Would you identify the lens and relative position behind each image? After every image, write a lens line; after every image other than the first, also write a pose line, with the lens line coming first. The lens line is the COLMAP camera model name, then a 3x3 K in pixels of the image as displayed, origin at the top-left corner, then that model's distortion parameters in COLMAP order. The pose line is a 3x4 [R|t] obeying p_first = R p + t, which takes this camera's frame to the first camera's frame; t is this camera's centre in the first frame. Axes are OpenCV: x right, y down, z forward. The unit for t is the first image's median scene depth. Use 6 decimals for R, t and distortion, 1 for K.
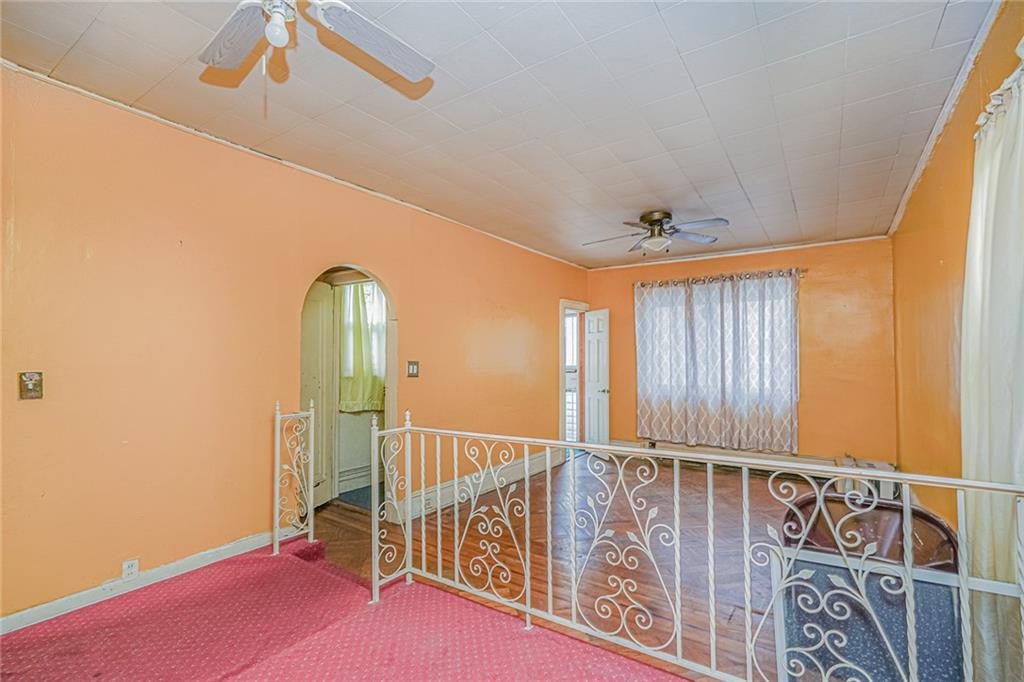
lens RADIAL K [[466.9, 0, 512.4], [0, 466.9, 341.1], [0, 0, 1]] dist [-0.008037, 0.004366]
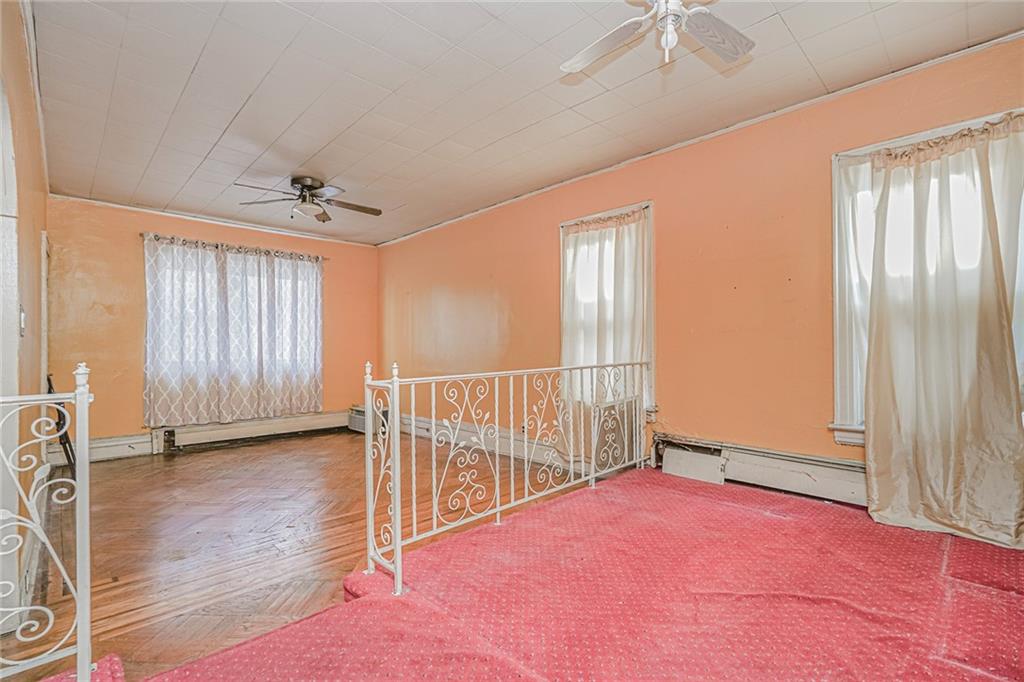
lens RADIAL K [[466.9, 0, 507.4], [0, 466.9, 345.8], [0, 0, 1]] dist [-0.008037, 0.004366]
pose [[0.202689, 0.003008, 0.979239, -1.074942], [-0.030972, 0.999515, 0.003340, 0.123187], [-0.978753, -0.031006, 0.202684, 0.670888]]
